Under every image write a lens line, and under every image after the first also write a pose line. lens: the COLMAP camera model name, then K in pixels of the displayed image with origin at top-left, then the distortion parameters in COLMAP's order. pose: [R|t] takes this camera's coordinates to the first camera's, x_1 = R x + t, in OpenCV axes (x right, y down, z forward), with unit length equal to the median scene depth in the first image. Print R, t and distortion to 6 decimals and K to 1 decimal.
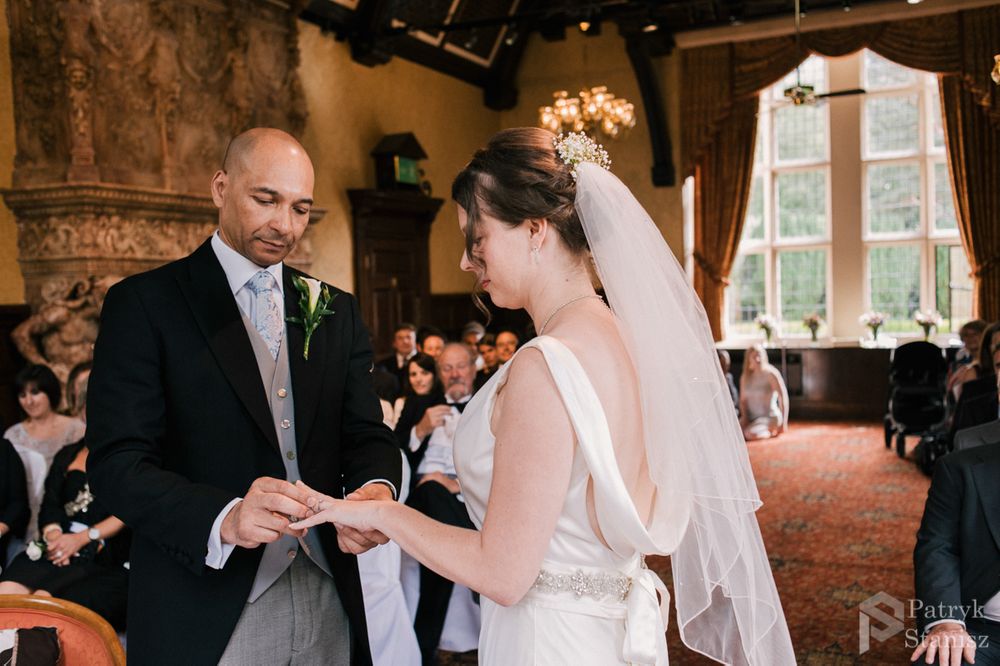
lens RADIAL K [[1014.2, 0, 492.8], [0, 1014.2, 329.7], [0, 0, 1]] dist [0.042247, 0.000000]
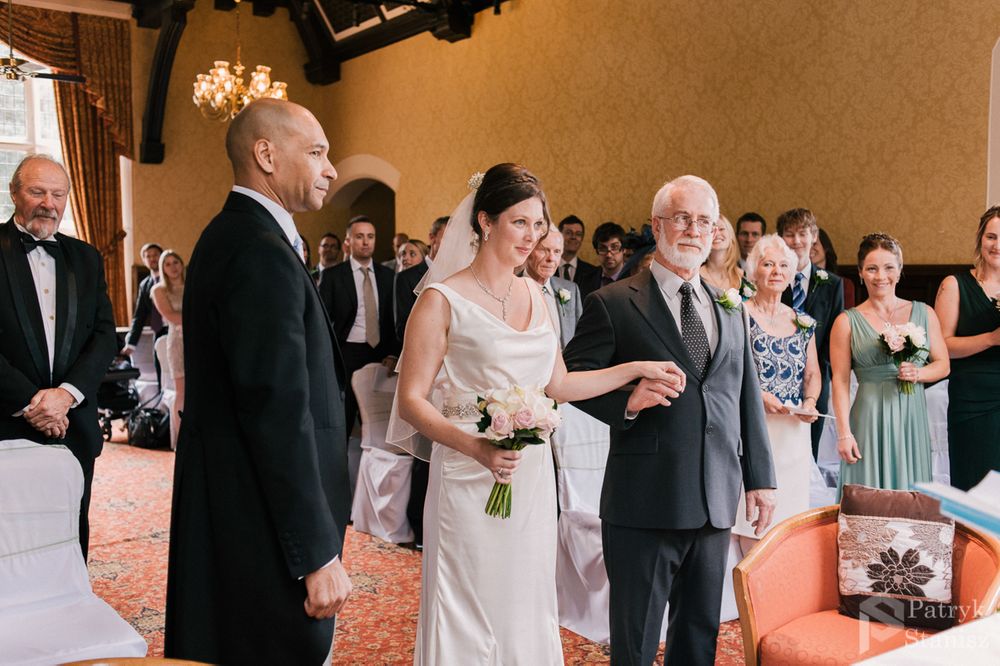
lens RADIAL K [[1014.2, 0, 498.5], [0, 1014.2, 328.8], [0, 0, 1]] dist [0.042247, 0.000000]
pose [[0.510780, -0.021524, 0.859442, -0.226285], [0.015026, 0.999757, 0.016108, 0.001775], [-0.859580, 0.004687, 0.510980, 0.092404]]
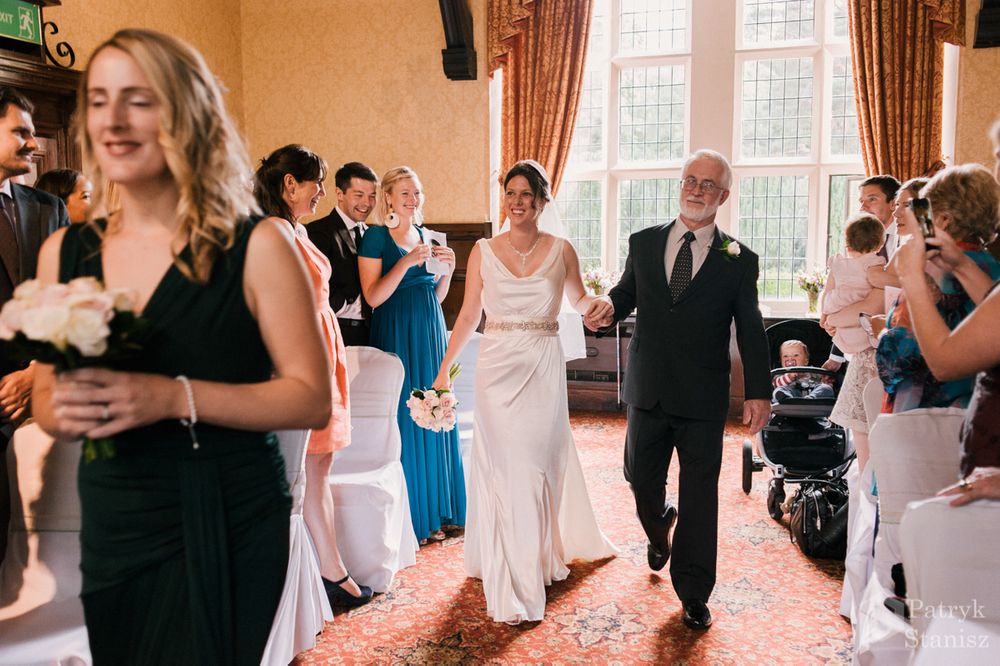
lens RADIAL K [[1014.2, 0, 496.2], [0, 1014.2, 334.7], [0, 0, 1]] dist [0.042247, 0.000000]
pose [[0.993349, 0.014083, 0.114275, 0.128326], [-0.020664, 0.998183, 0.056609, -0.007799], [-0.113270, -0.058594, 0.991835, 0.331189]]
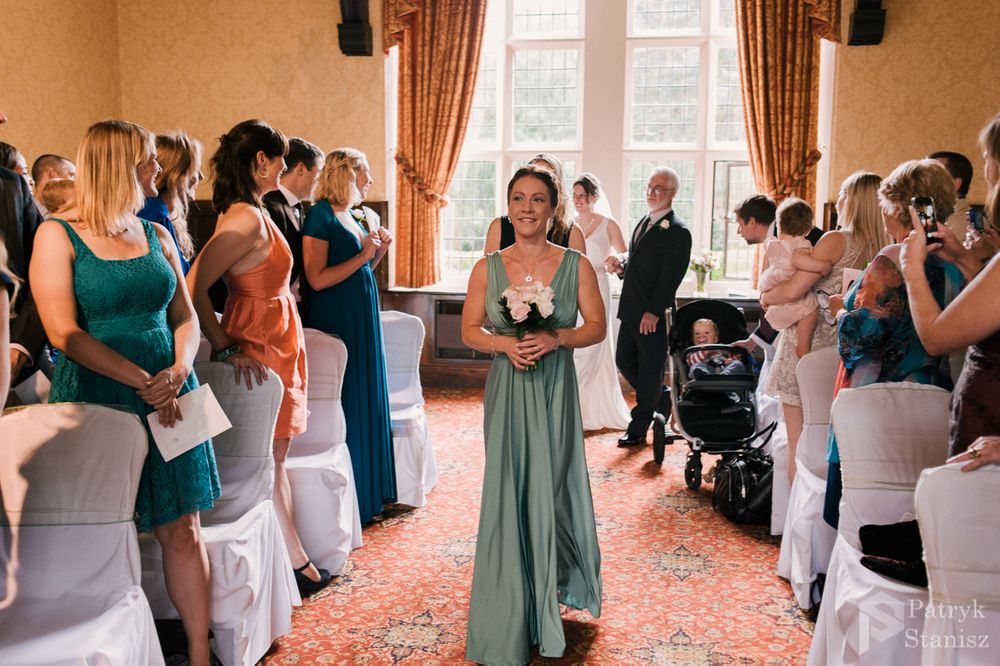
lens RADIAL K [[1014.2, 0, 505.4], [0, 1014.2, 336.2], [0, 0, 1]] dist [0.042247, 0.000000]
pose [[0.962091, 0.003931, 0.272702, 0.087754], [-0.025564, 0.996794, 0.075822, -0.008187], [-0.271530, -0.079919, 0.959106, 0.334378]]
